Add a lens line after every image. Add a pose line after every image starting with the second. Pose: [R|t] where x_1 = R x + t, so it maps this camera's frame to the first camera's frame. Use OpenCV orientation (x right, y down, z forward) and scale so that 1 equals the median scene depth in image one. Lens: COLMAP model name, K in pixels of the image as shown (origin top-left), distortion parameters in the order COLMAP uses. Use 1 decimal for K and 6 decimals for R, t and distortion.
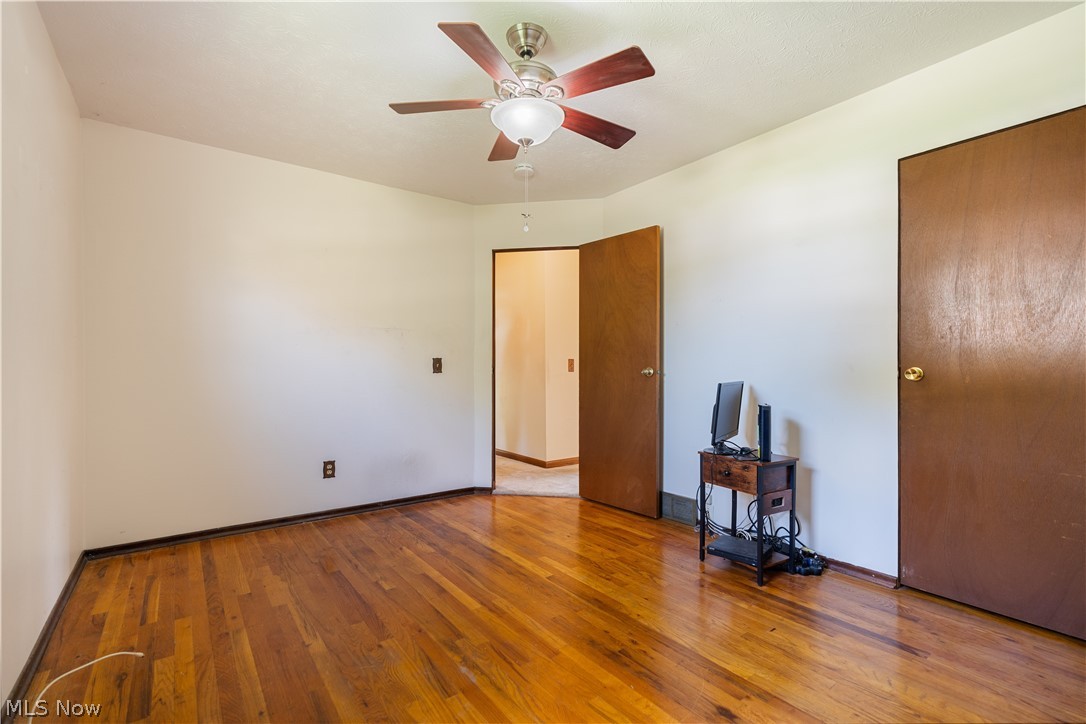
lens RADIAL K [[490.3, 0, 543.8], [0, 490.3, 371.7], [0, 0, 1]] dist [-0.000499, 0.000115]
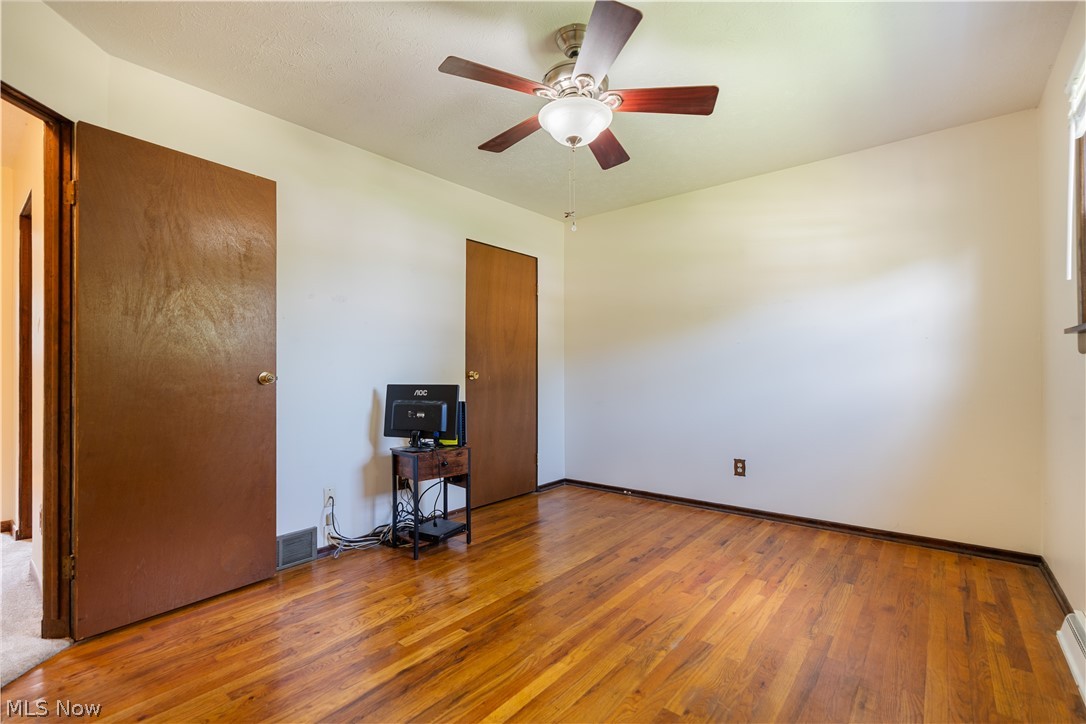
lens RADIAL K [[485.6, 0, 543.5], [0, 485.6, 364.1], [0, 0, 1]] dist [-0.002596, 0.000354]
pose [[-0.236202, 0.020822, 0.971481, -0.901292], [0.015221, 0.999727, -0.017727, -0.002944], [-0.971585, 0.010599, -0.236454, 1.192831]]
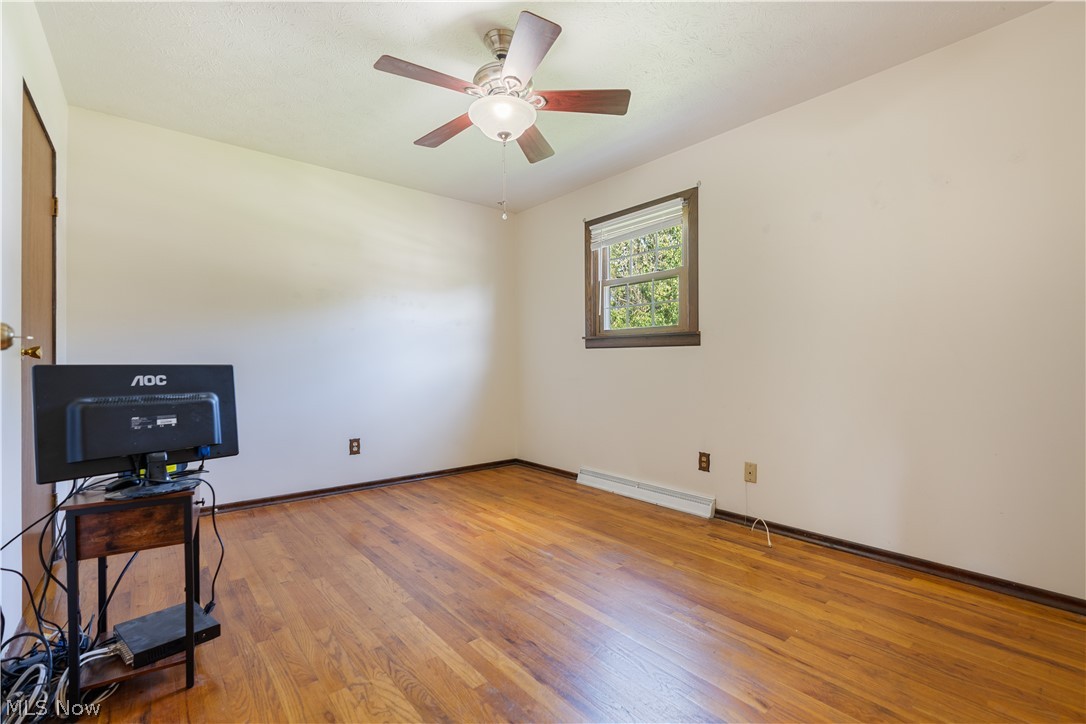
lens RADIAL K [[485.6, 0, 543.5], [0, 485.6, 364.1], [0, 0, 1]] dist [-0.002596, 0.000354]
pose [[-0.998900, 0.002017, -0.046838, -0.063204], [0.001581, 0.999955, 0.009348, 0.018493], [0.046855, 0.009264, -0.998859, 1.910322]]
